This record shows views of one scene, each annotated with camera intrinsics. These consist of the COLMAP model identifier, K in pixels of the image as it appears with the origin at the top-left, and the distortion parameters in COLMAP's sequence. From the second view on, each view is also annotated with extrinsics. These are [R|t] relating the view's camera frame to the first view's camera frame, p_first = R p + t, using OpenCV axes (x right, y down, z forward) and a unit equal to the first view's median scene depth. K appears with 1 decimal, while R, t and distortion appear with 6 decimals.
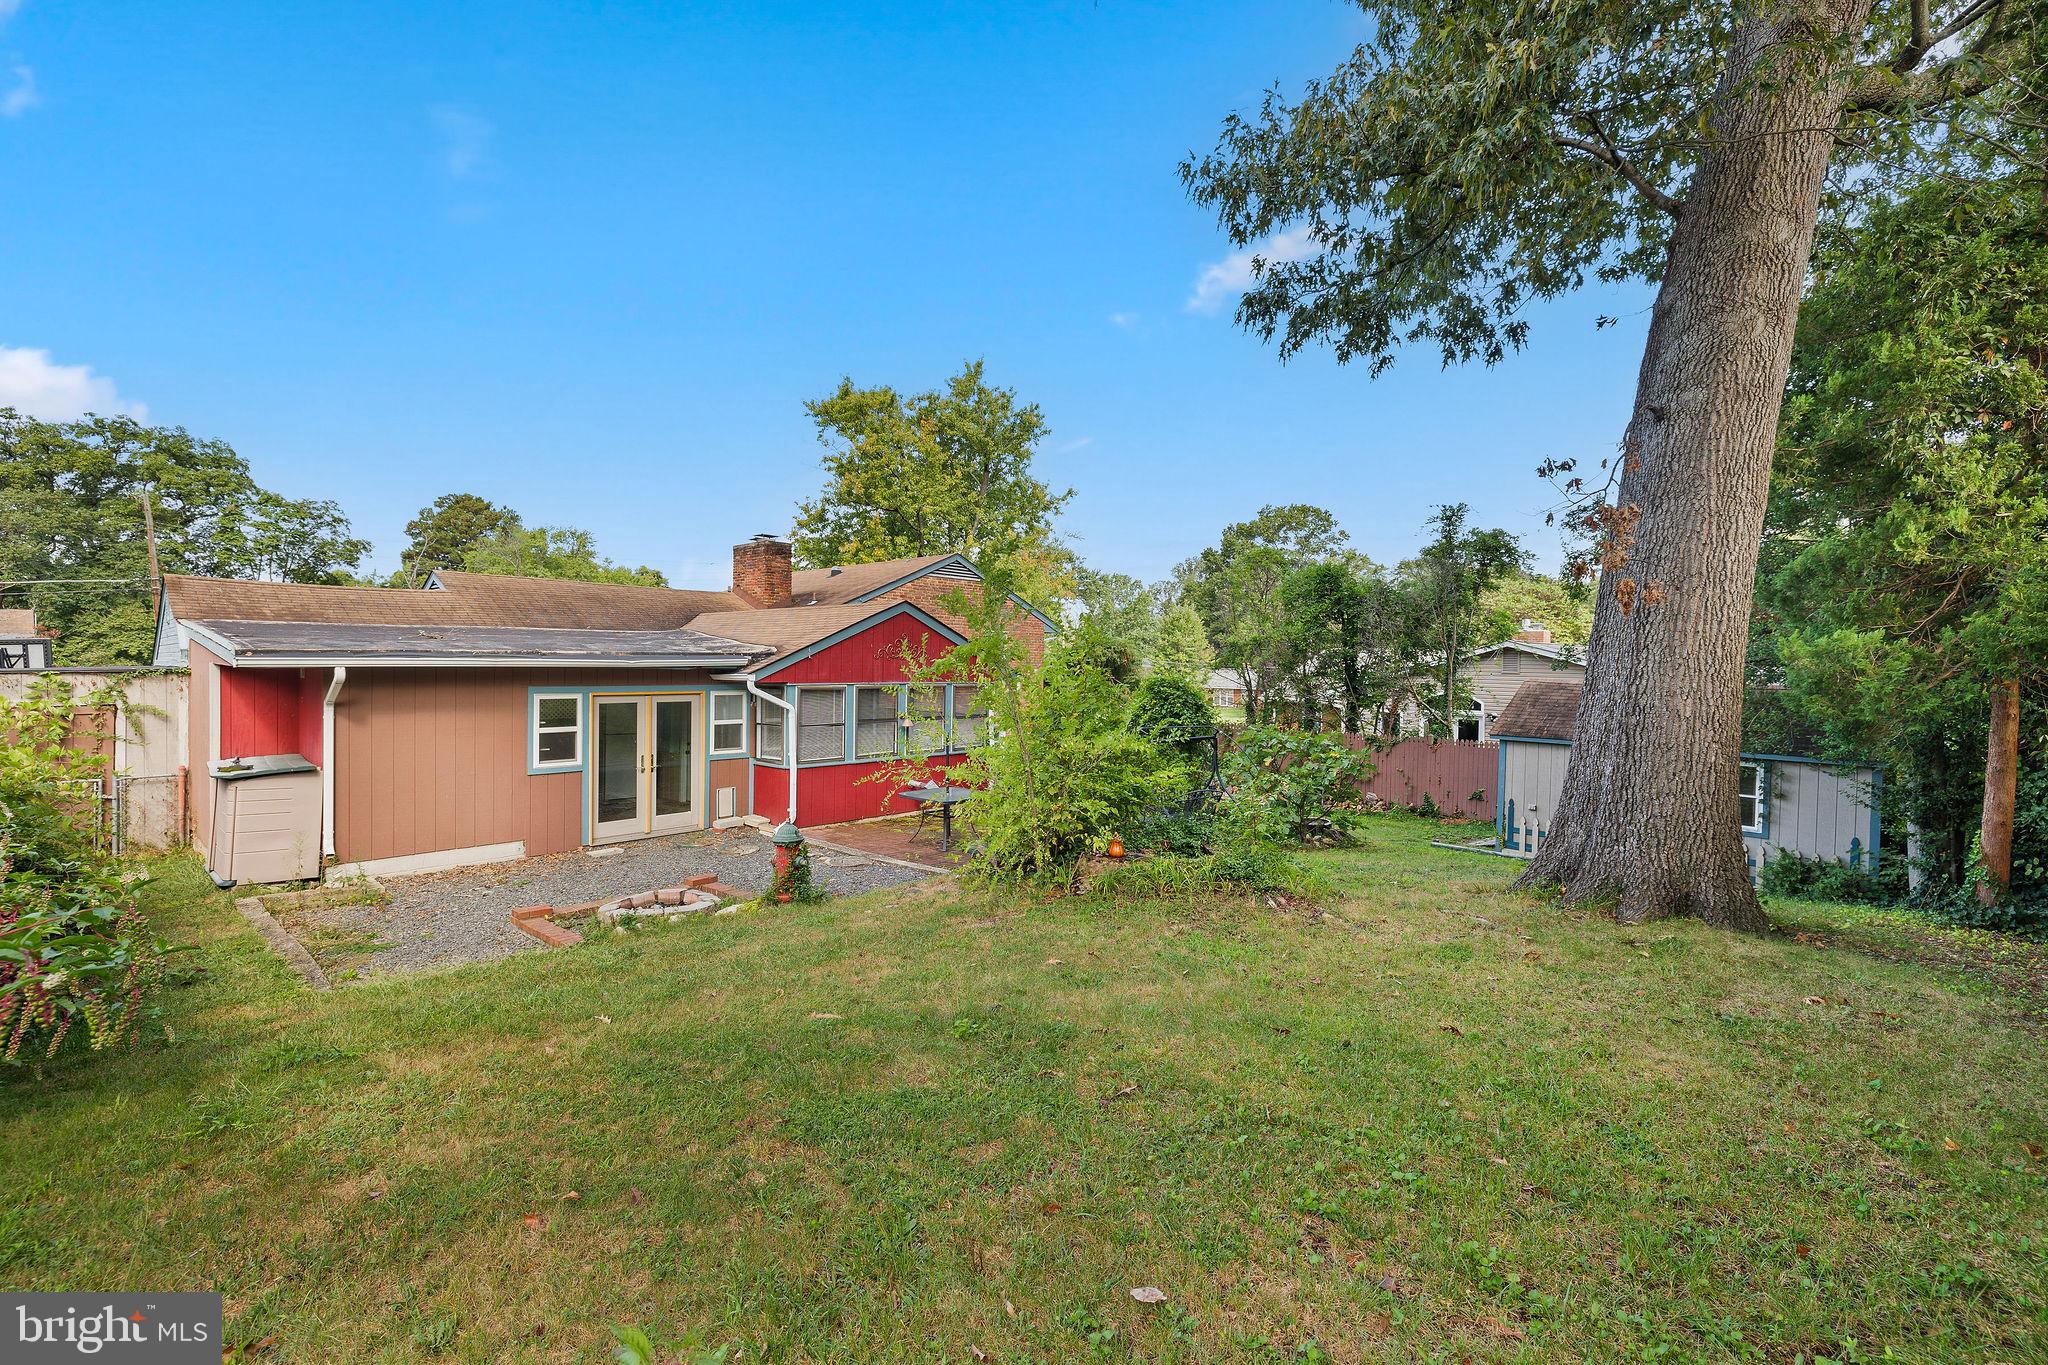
lens RADIAL K [[869.2, 0, 1022.7], [0, 869.2, 673.0], [0, 0, 1]] dist [-0.000401, -0.000273]
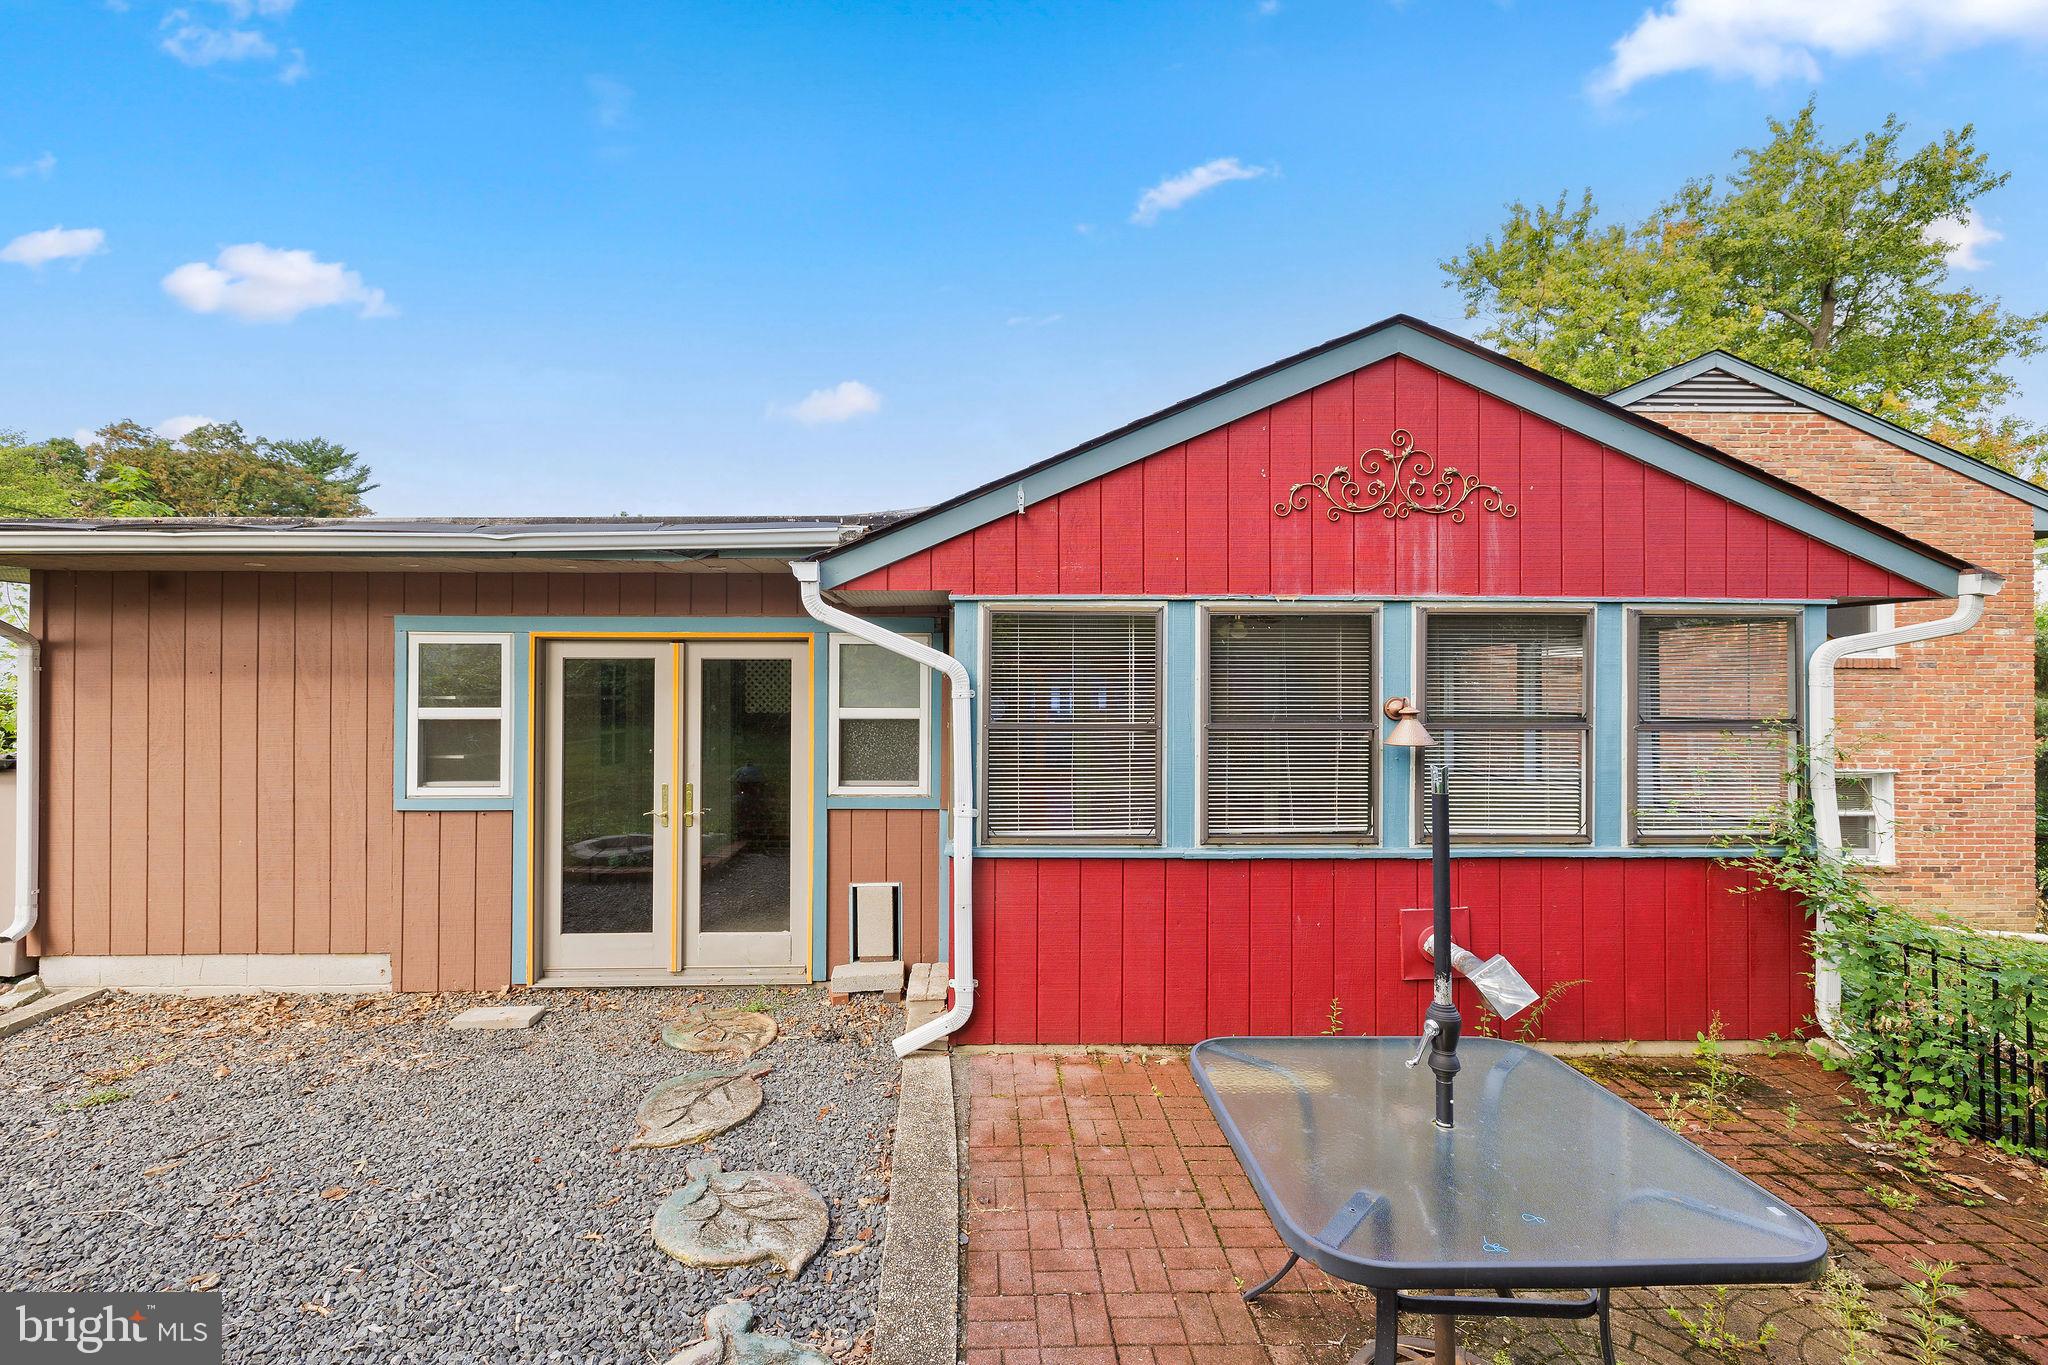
lens RADIAL K [[869.2, 0, 1006.9], [0, 869.2, 675.6], [0, 0, 1]] dist [-0.000401, -0.000273]
pose [[0.688254, -0.017288, -0.725264, -0.019151], [-0.001098, 0.999690, -0.024872, 0.052150], [0.725469, 0.017915, 0.688022, 0.820779]]
